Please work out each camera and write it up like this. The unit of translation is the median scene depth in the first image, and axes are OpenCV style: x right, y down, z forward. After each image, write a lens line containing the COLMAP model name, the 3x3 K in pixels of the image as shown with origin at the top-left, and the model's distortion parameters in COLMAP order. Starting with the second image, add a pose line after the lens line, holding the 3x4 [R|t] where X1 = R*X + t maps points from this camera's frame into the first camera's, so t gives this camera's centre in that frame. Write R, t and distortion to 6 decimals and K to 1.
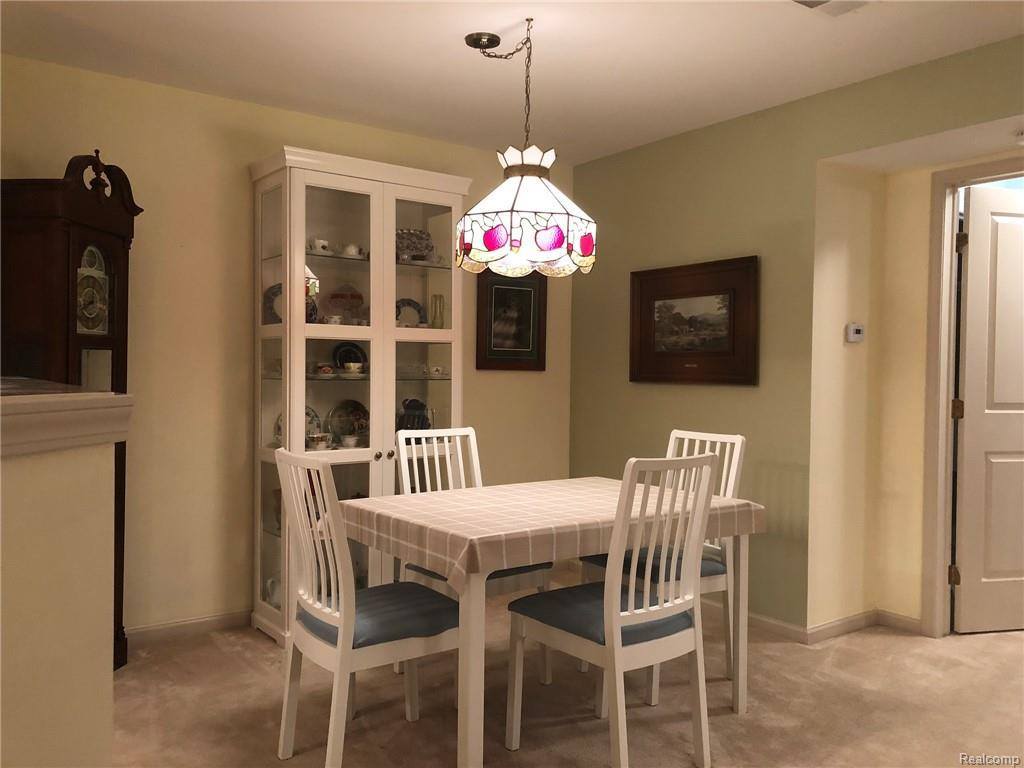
lens RADIAL K [[839.3, 0, 519.6], [0, 839.3, 381.2], [0, 0, 1]] dist [0.019065, -0.011105]
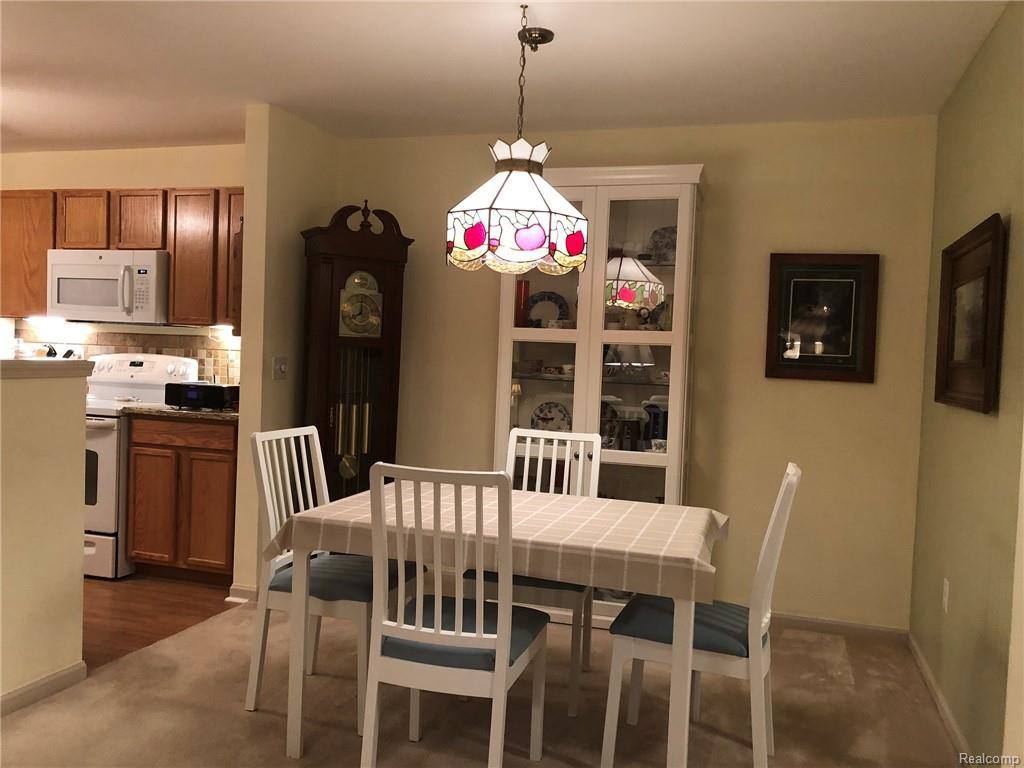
lens RADIAL K [[839.3, 0, 518.1], [0, 839.3, 386.9], [0, 0, 1]] dist [0.019065, -0.011105]
pose [[0.595084, 0.044196, -0.802447, 0.729803], [-0.044483, 0.998767, 0.022020, -0.016746], [0.802431, 0.022592, 0.596317, 0.402805]]
